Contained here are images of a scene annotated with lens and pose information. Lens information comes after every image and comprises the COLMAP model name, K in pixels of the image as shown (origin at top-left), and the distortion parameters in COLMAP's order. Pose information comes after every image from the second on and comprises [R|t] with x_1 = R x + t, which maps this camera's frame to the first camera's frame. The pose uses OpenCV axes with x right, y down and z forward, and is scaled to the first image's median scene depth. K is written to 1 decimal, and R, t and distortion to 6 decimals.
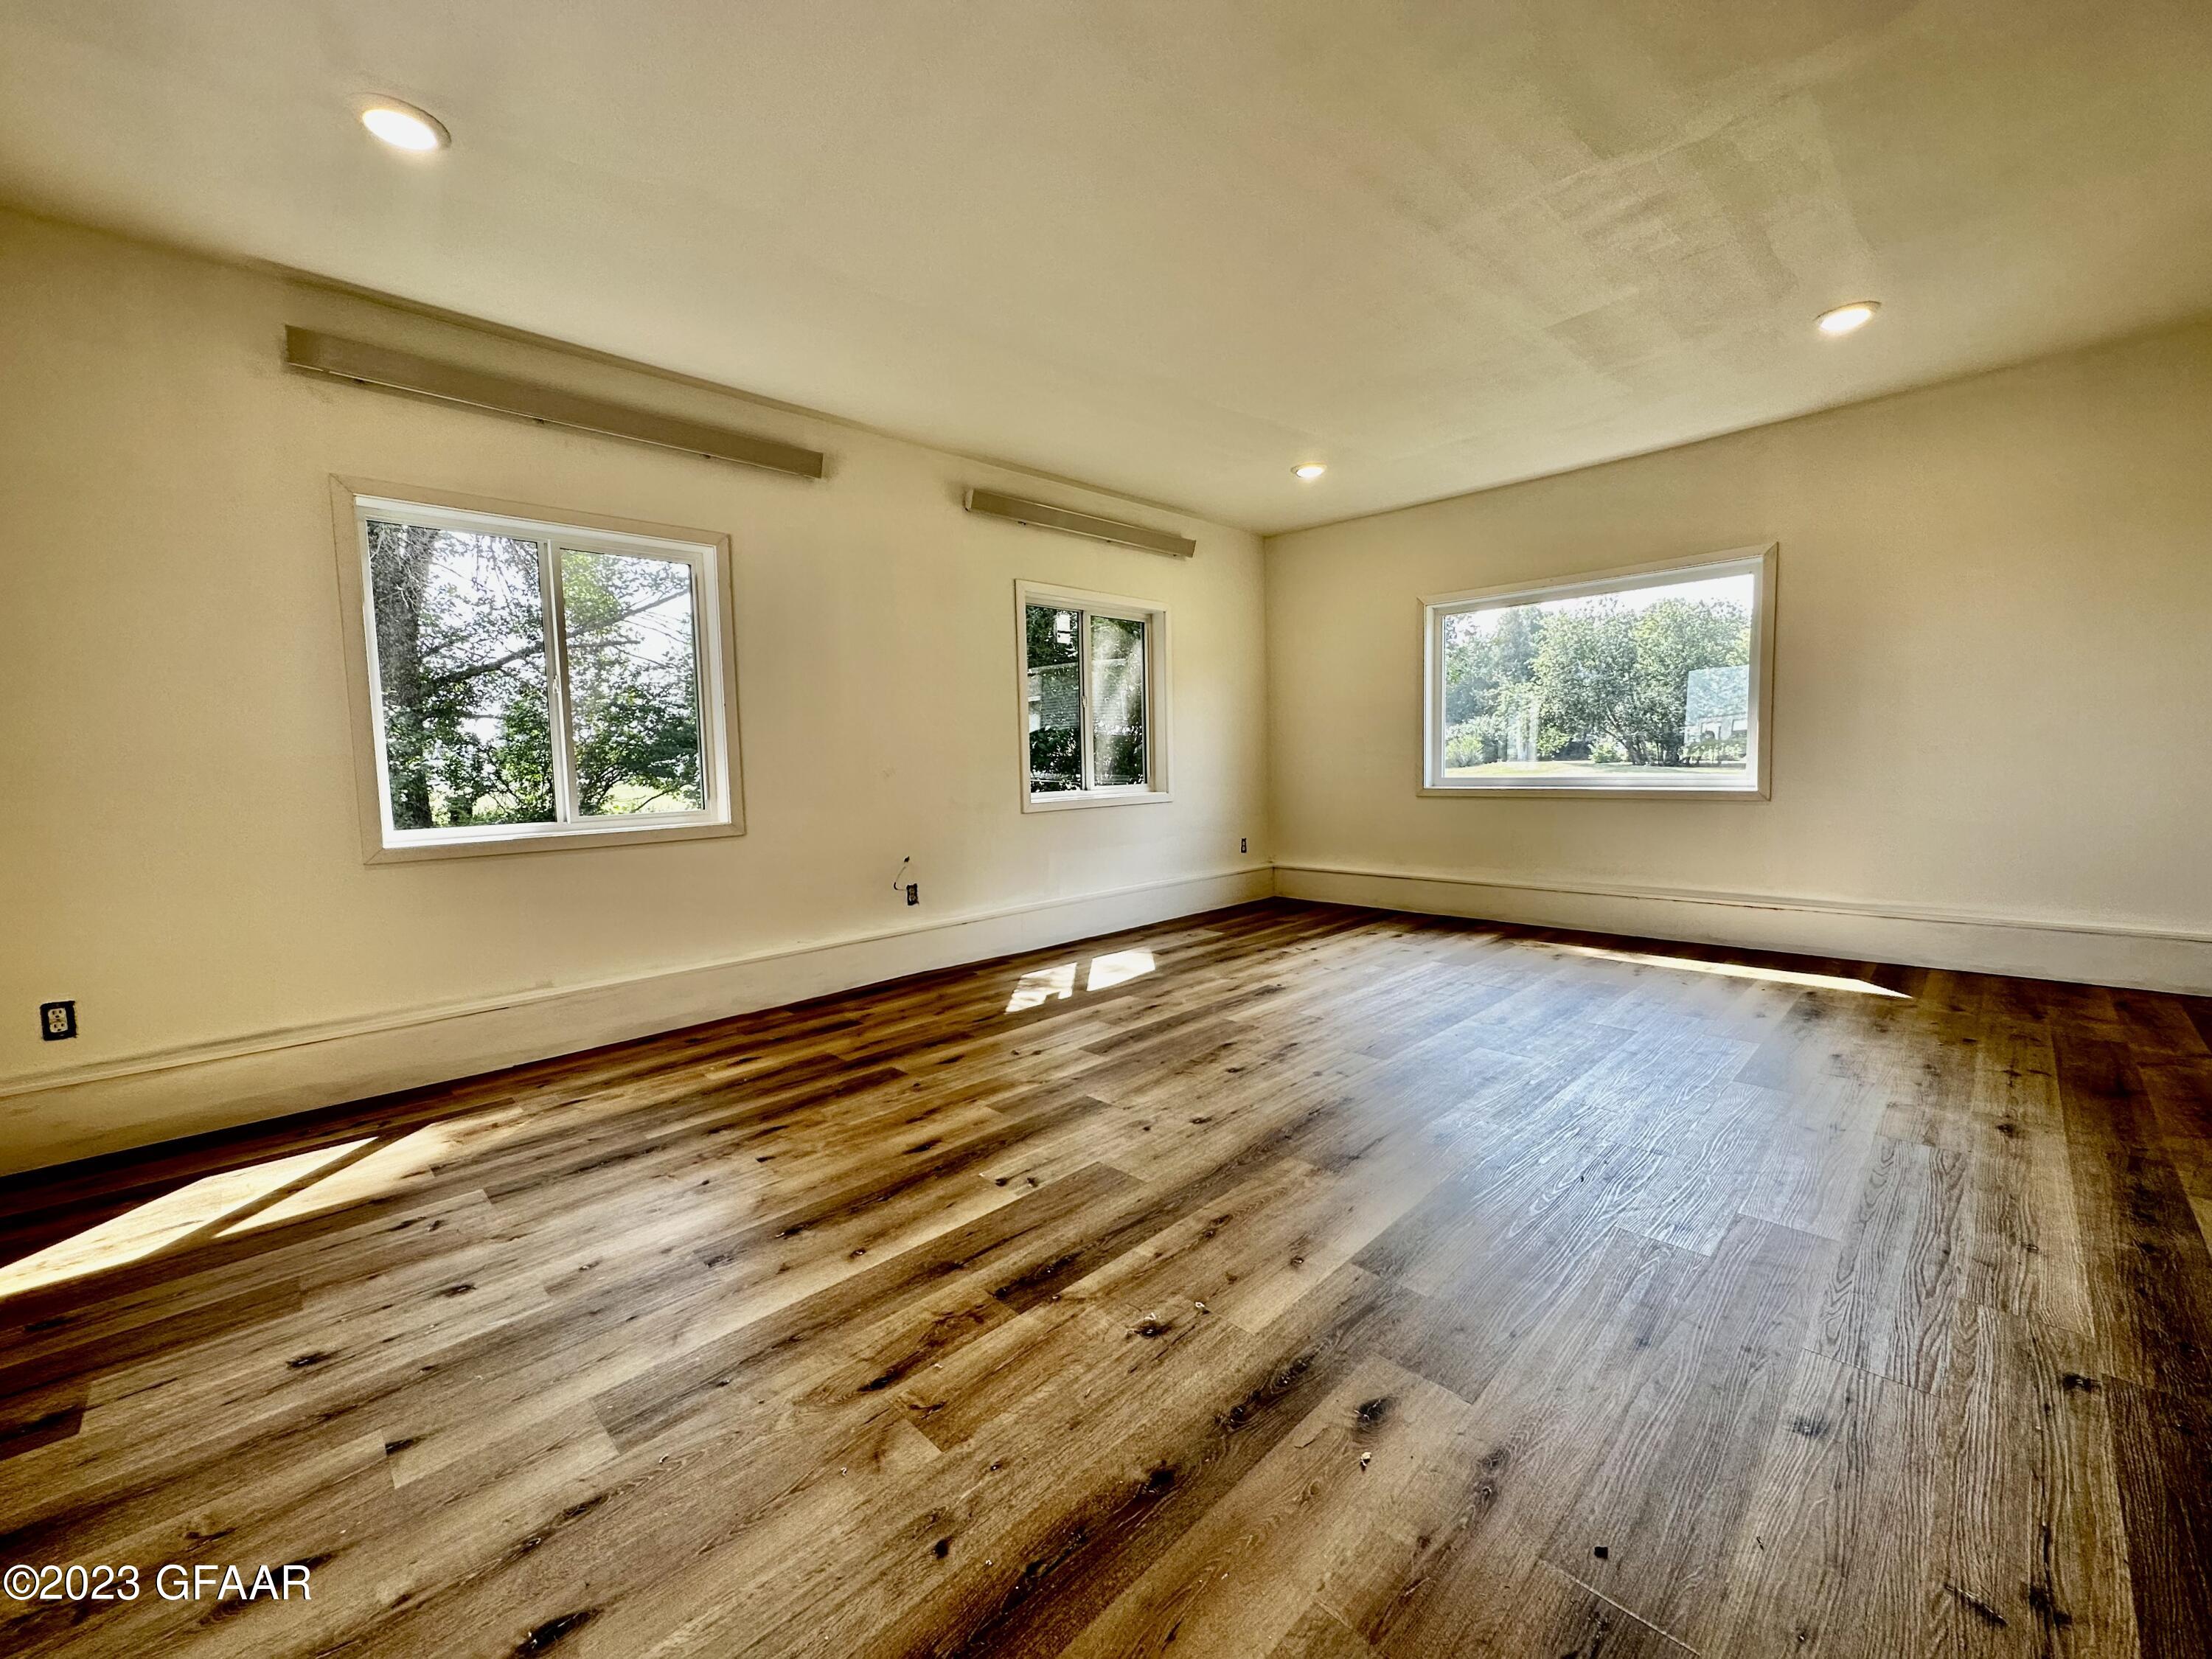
lens RADIAL K [[885.4, 0, 1106.7], [0, 885.4, 824.2], [0, 0, 1]] dist [-0.003057, 0.001076]
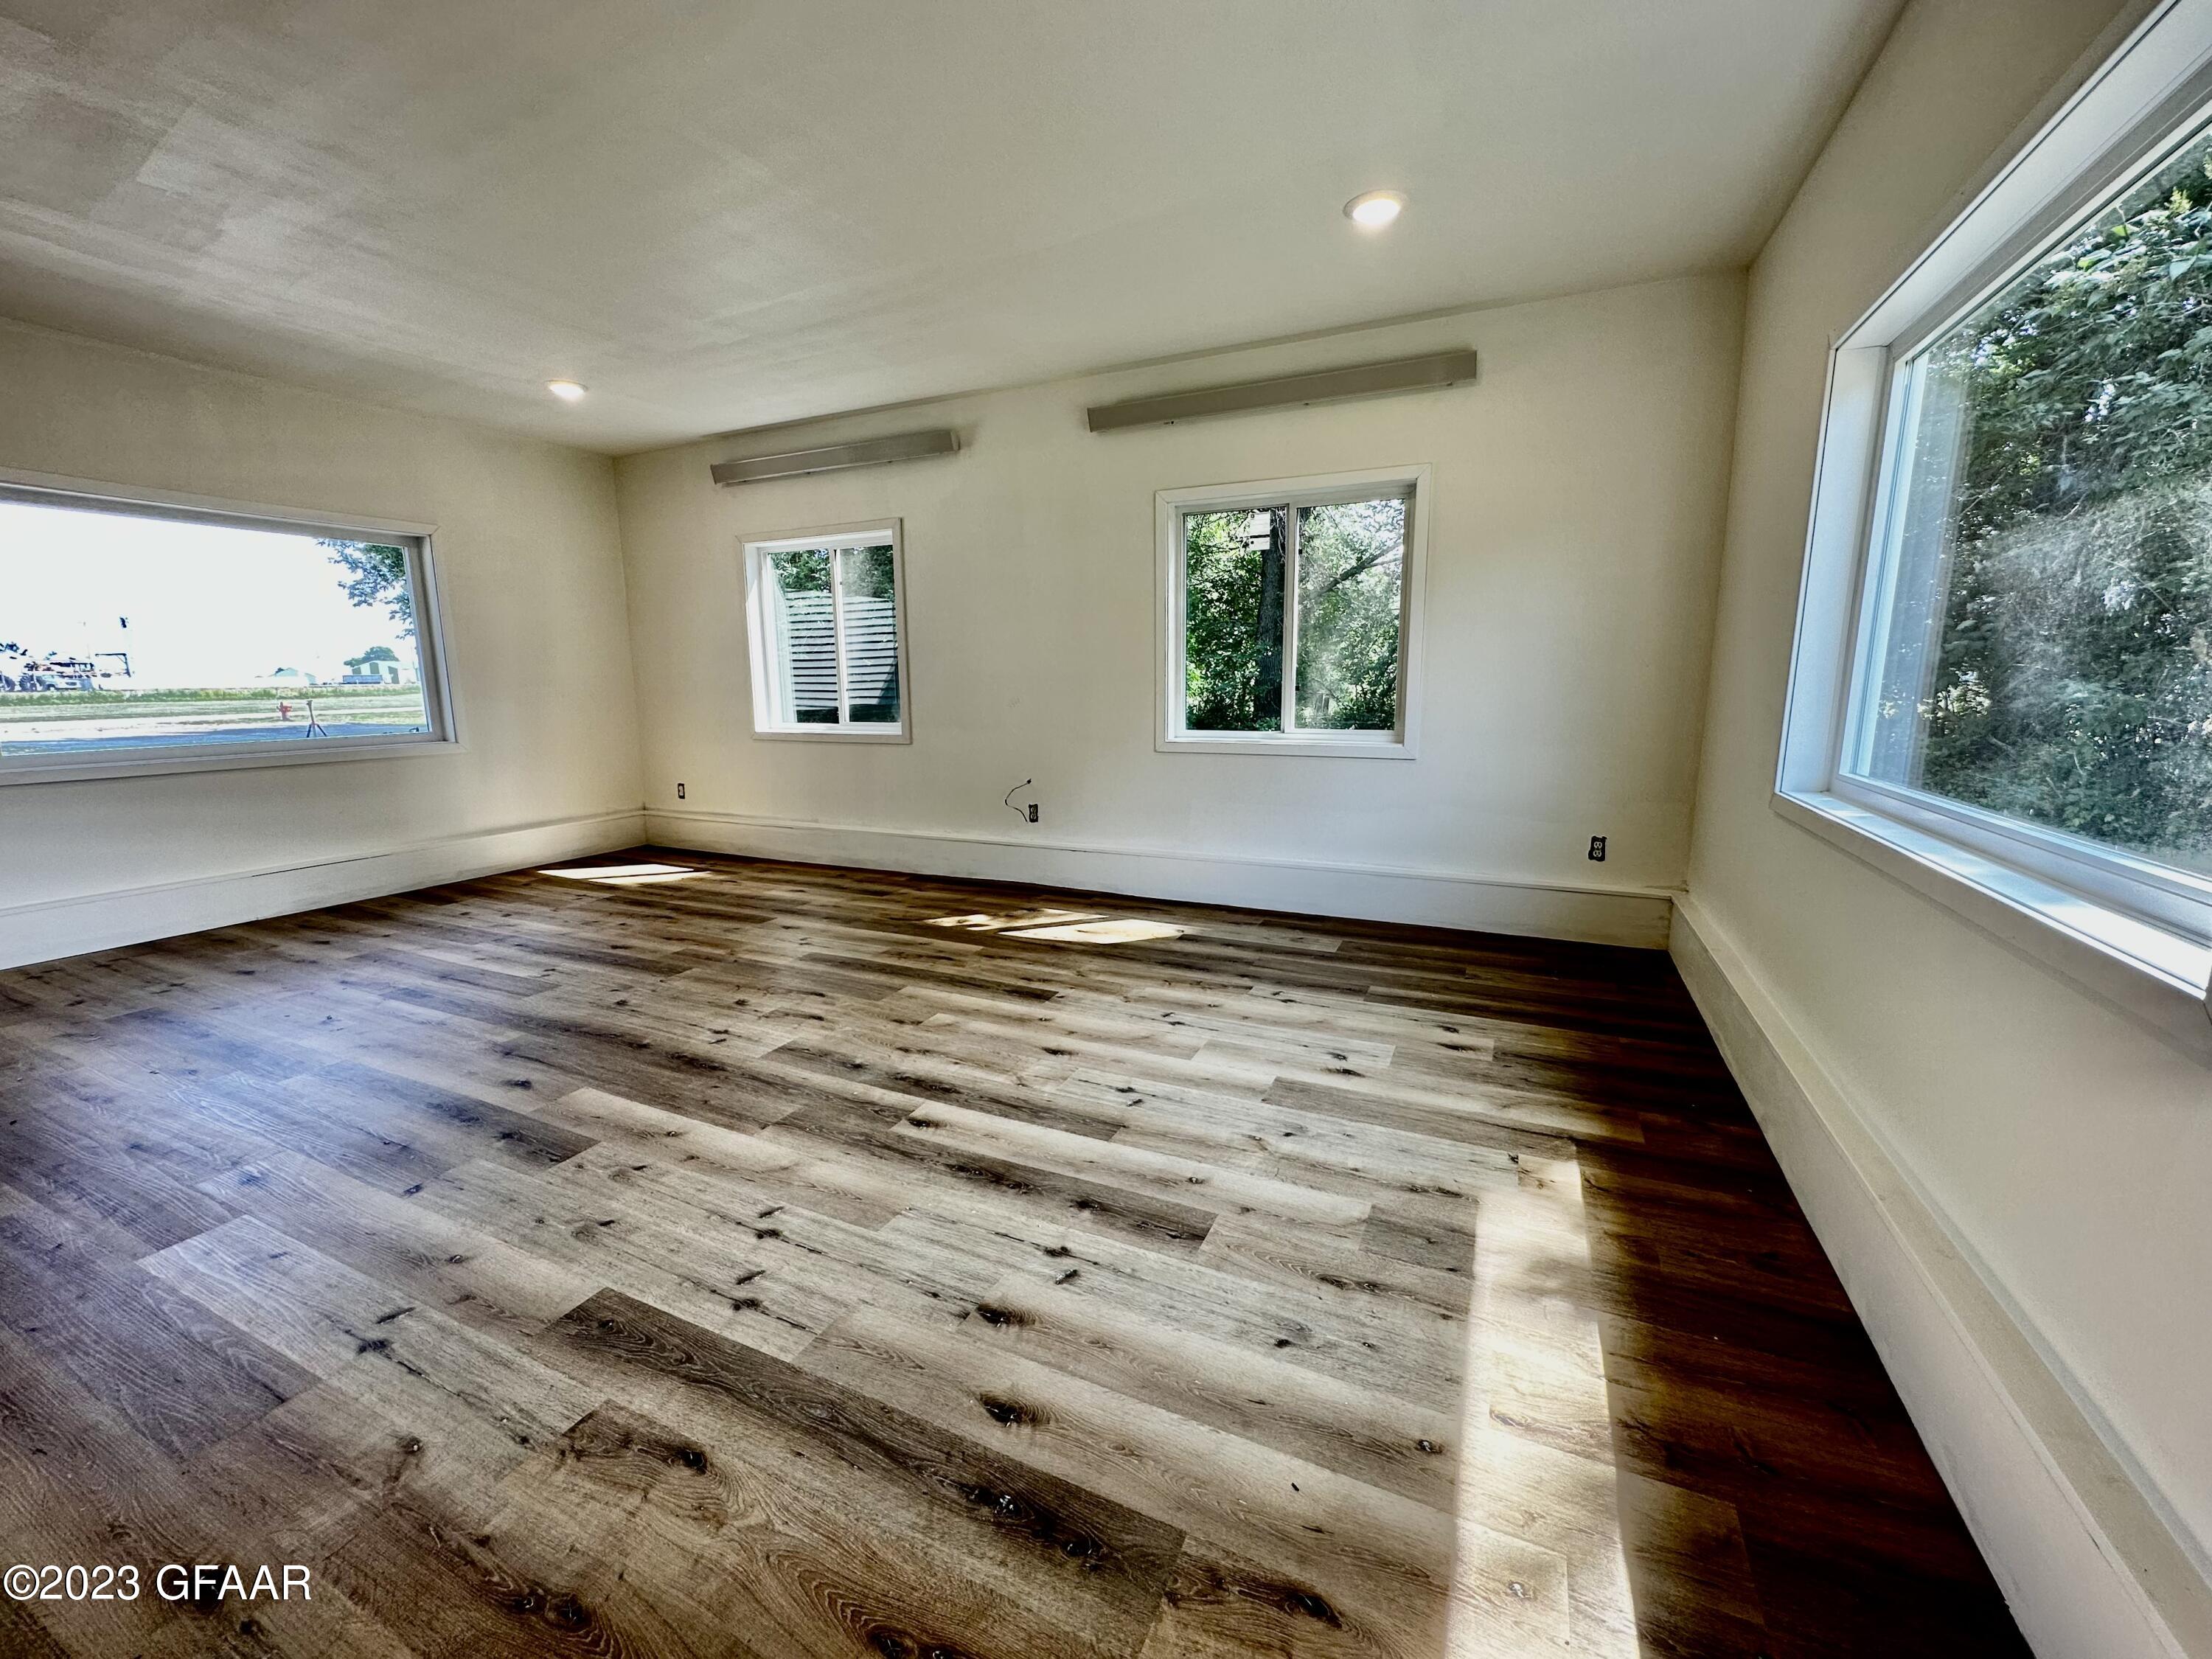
lens RADIAL K [[885.4, 0, 1104.4], [0, 885.4, 825.5], [0, 0, 1]] dist [-0.003057, 0.001076]
pose [[0.346562, 0.180360, -0.920525, 1.214656], [-0.068749, 0.983585, 0.166833, -0.140360], [0.935504, 0.005468, 0.353273, 1.002224]]
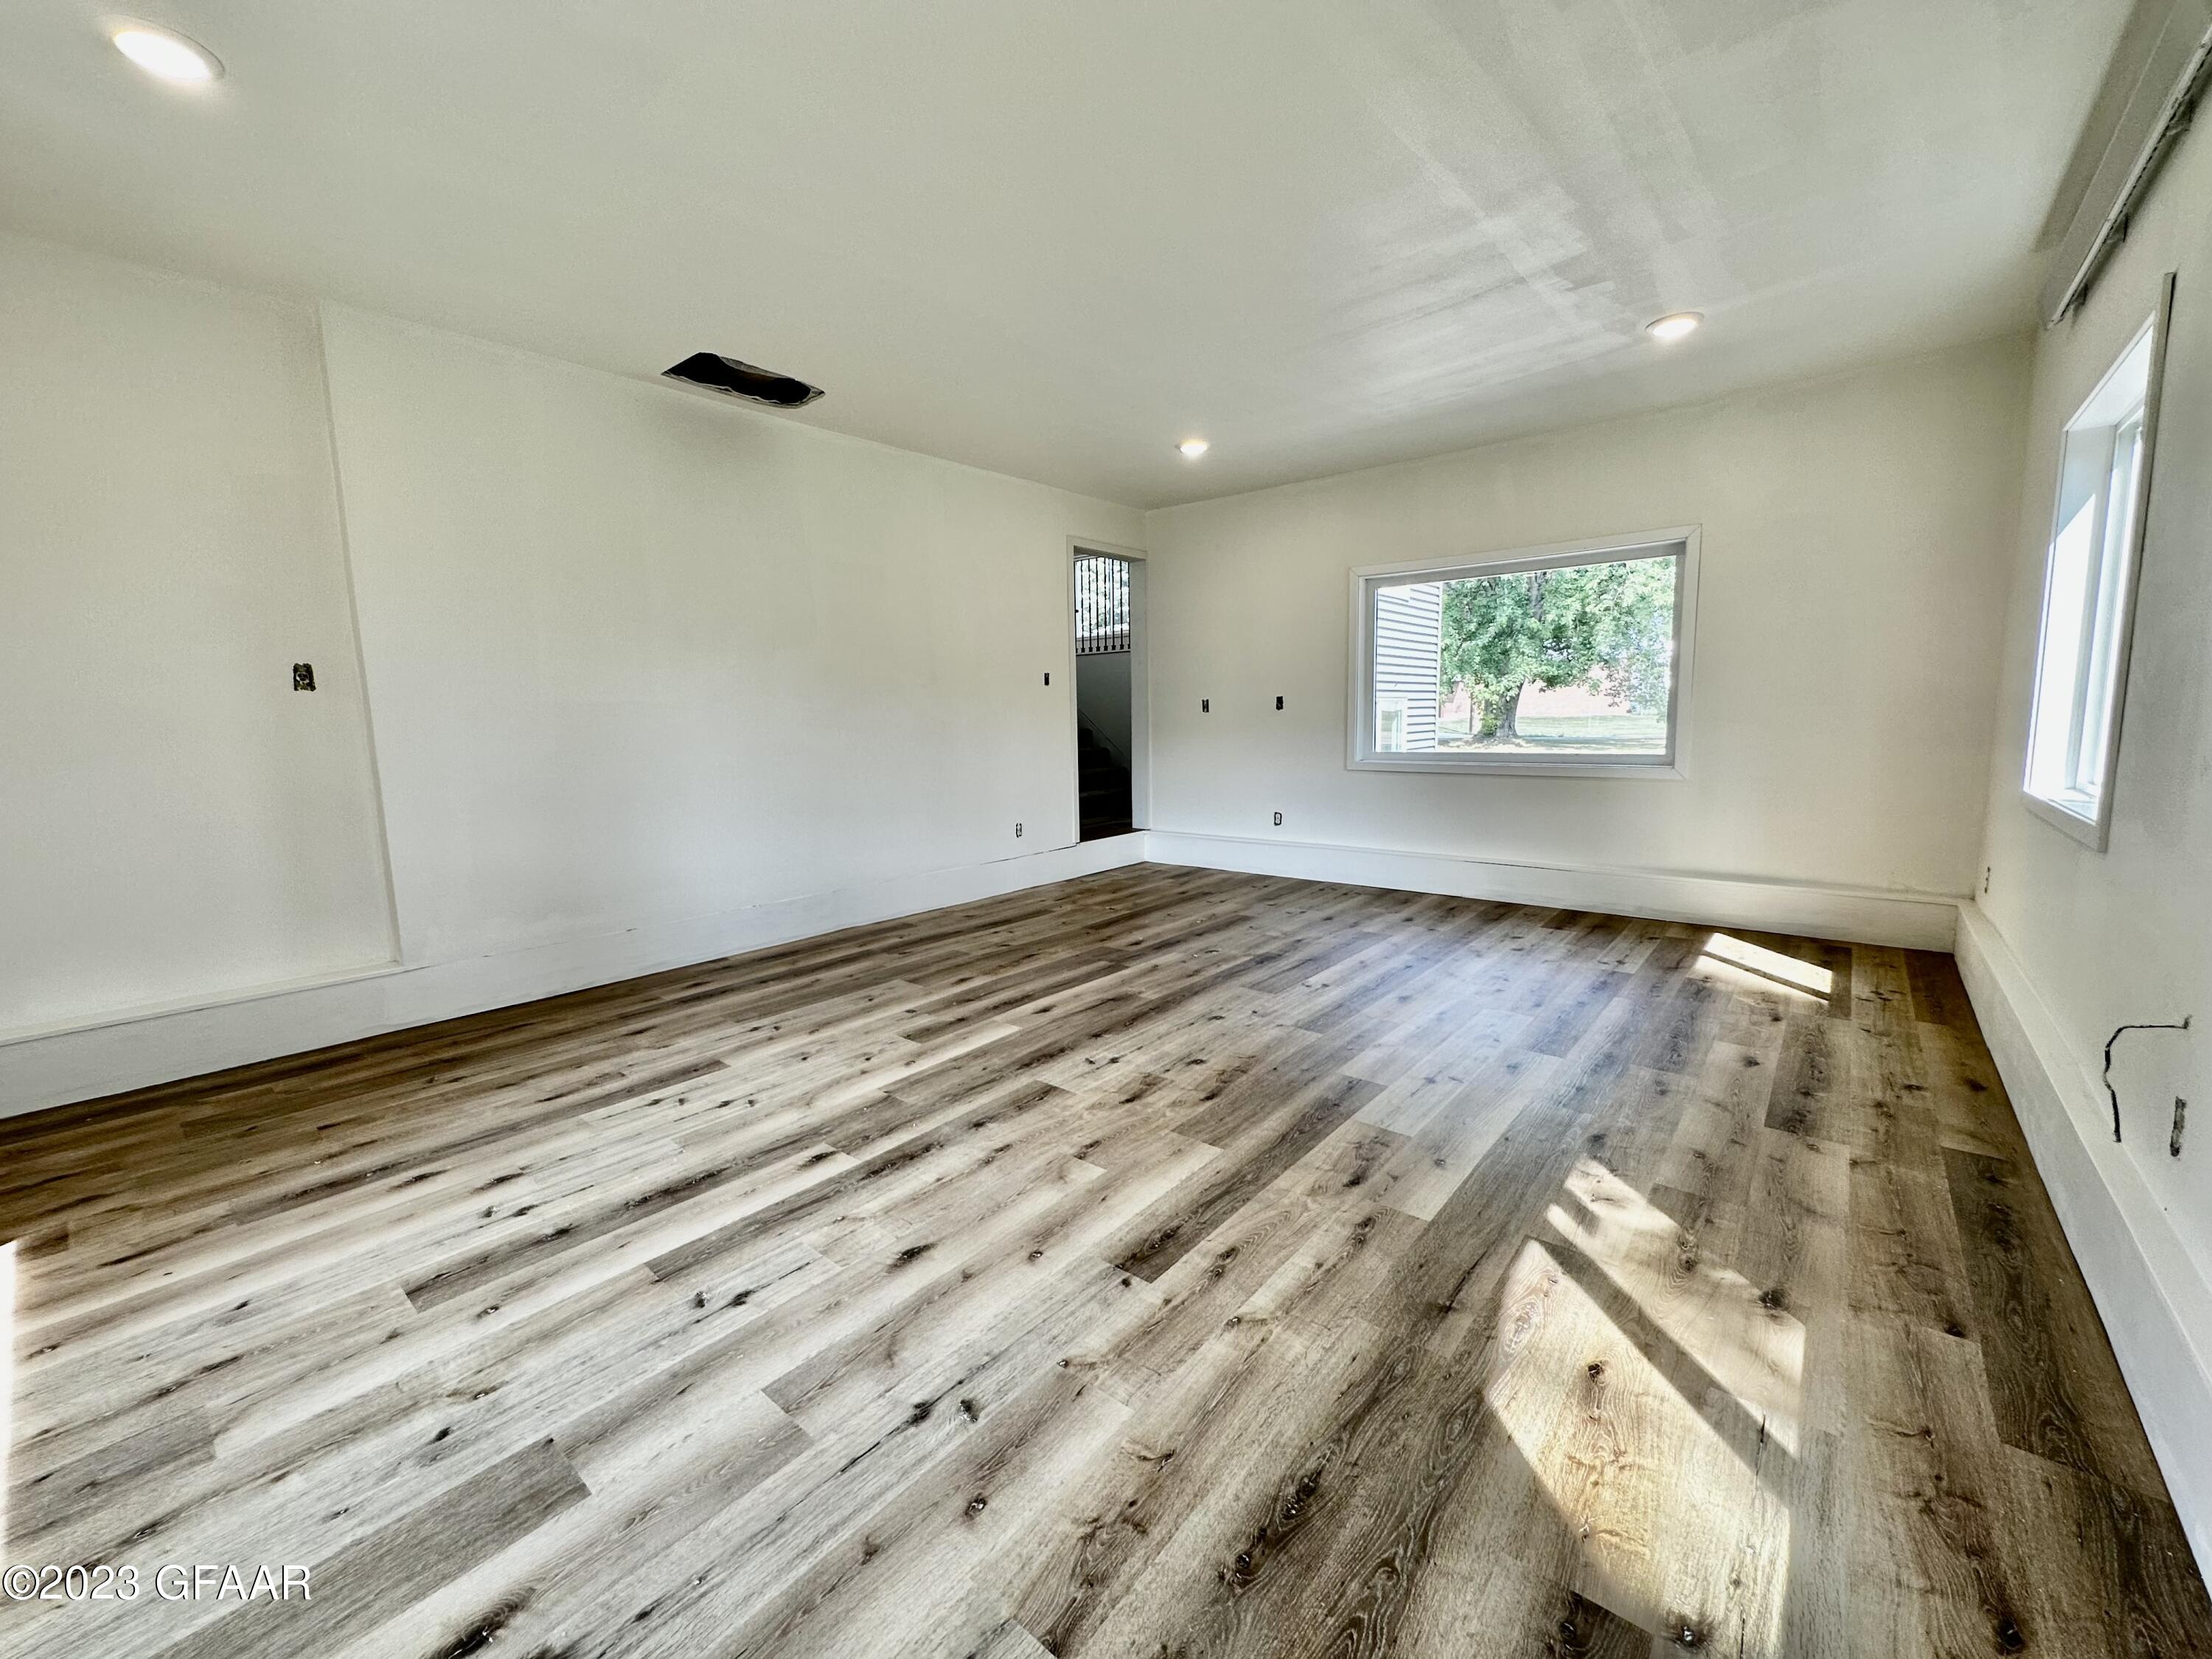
lens RADIAL K [[885.4, 0, 1103.6], [0, 885.4, 827.4], [0, 0, 1]] dist [-0.003057, 0.001076]
pose [[-0.994522, 0.057824, -0.087080, 0.307660], [0.039513, 0.979211, 0.198959, -0.168399], [0.096775, 0.194428, -0.976131, 1.837014]]
